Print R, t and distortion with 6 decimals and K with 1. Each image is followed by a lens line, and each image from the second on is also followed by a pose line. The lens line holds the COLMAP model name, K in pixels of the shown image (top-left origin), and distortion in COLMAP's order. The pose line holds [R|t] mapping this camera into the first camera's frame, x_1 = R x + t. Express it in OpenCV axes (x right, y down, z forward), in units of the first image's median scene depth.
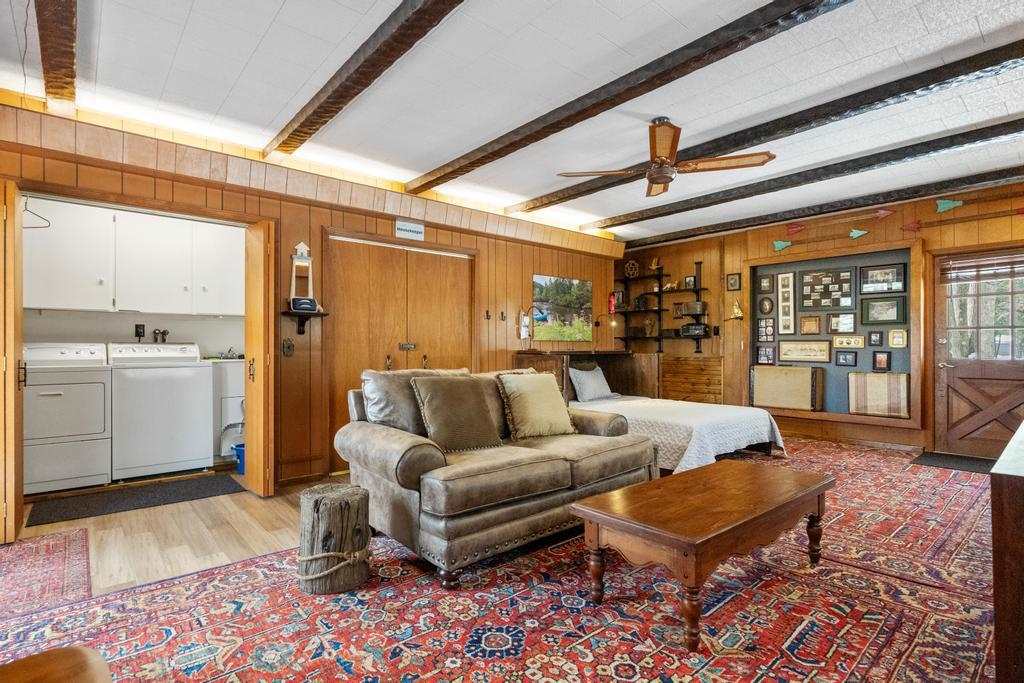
lens RADIAL K [[507.0, 0, 512.0], [0, 507.0, 341.5], [0, 0, 1]] dist [-0.002219, -0.000635]
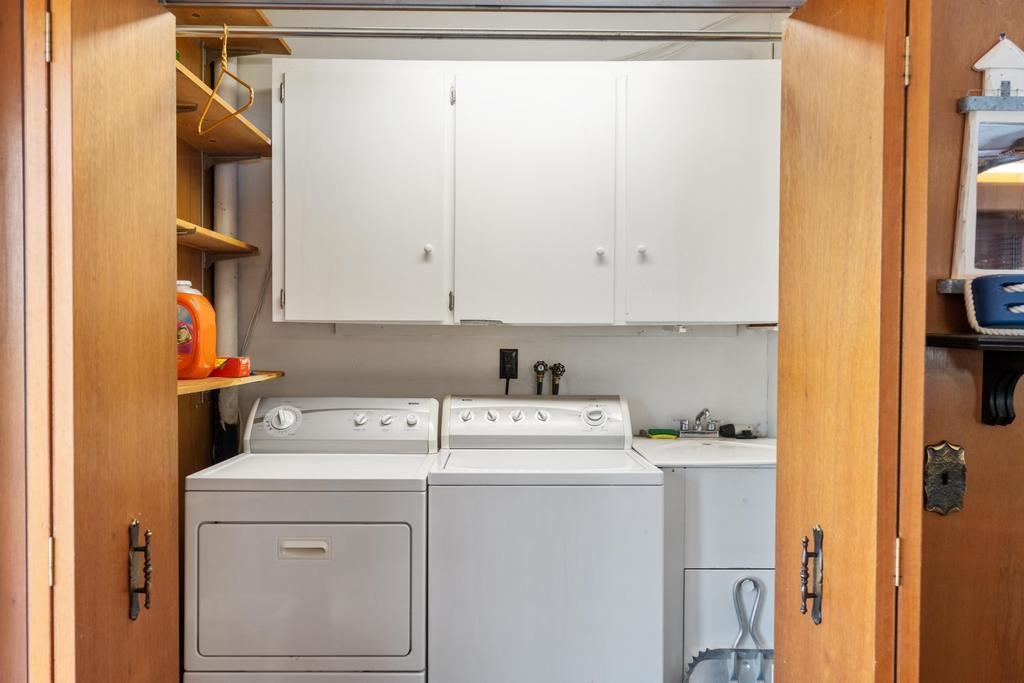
lens RADIAL K [[793.2, 0, 512.0], [0, 793.2, 341.5], [0, 0, 1]] dist [-0.003002, -0.000338]
pose [[0.764655, 0.015086, -0.644263, -0.480695], [-0.000701, 0.999745, 0.022579, -0.085895], [0.644440, -0.016814, 0.764470, 0.775749]]
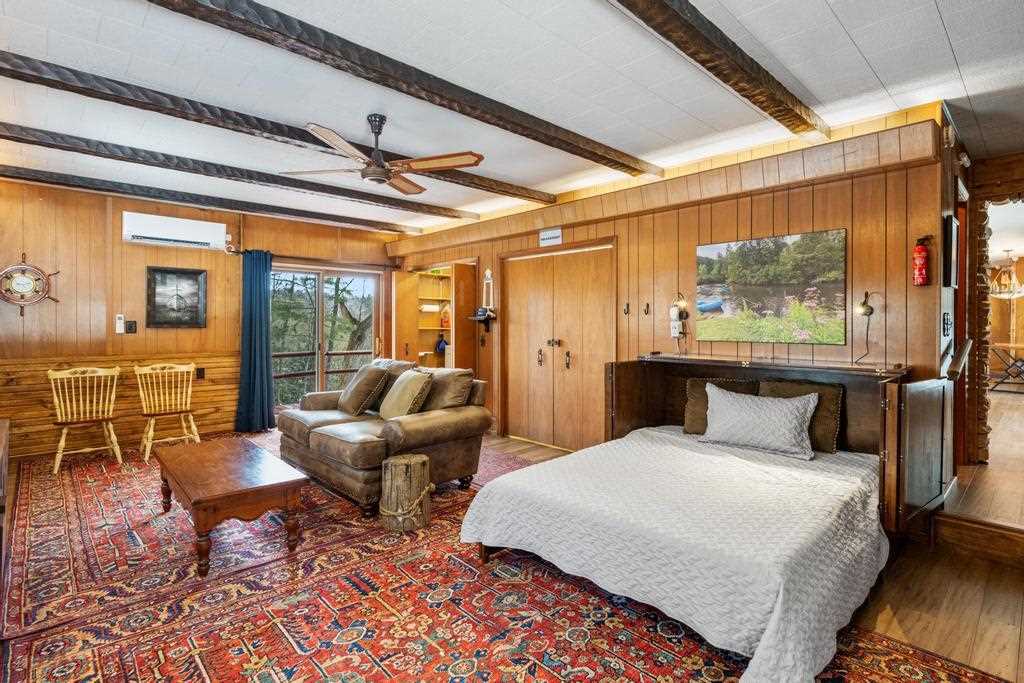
lens RADIAL K [[504.0, 0, 512.4], [0, 504.0, 324.0], [0, 0, 1]] dist [-0.021539, 0.000311]
pose [[0.038195, -0.000556, -0.999270, 1.419139], [0.005827, 0.999983, -0.000334, -0.050381], [0.999253, -0.005810, 0.038197, 1.396009]]
